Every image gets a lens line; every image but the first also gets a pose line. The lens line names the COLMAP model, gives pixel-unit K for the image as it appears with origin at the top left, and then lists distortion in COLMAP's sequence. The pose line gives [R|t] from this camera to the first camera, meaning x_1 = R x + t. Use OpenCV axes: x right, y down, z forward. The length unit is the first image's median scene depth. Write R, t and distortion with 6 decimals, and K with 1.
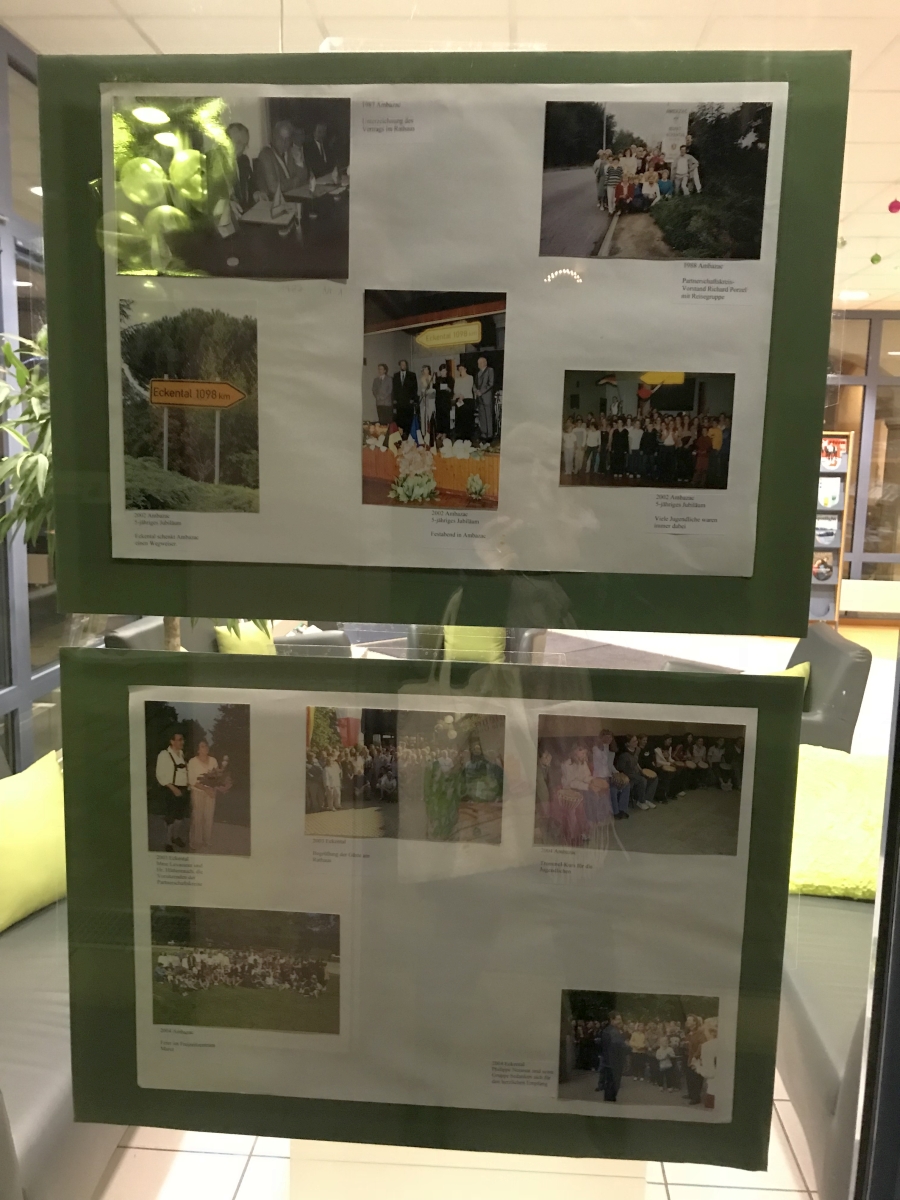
lens RADIAL K [[980.5, 0, 450.0], [0, 980.5, 600.0], [0, 0, 1]] dist [-0.010885, -0.005882]
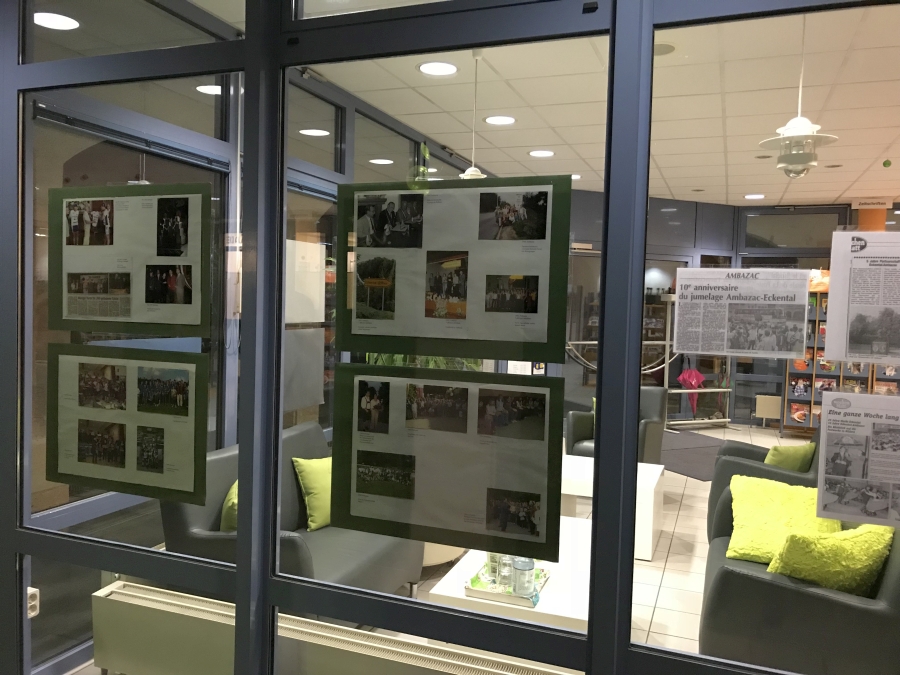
lens RADIAL K [[735.4, 0, 450.0], [0, 735.4, 337.5], [0, 0, 1]] dist [-0.010885, -0.005882]
pose [[0.953438, 0.018202, -0.301041, 0.696274], [-0.052064, 0.993124, -0.104848, 0.208615], [0.297062, 0.115639, 0.947830, -1.194057]]
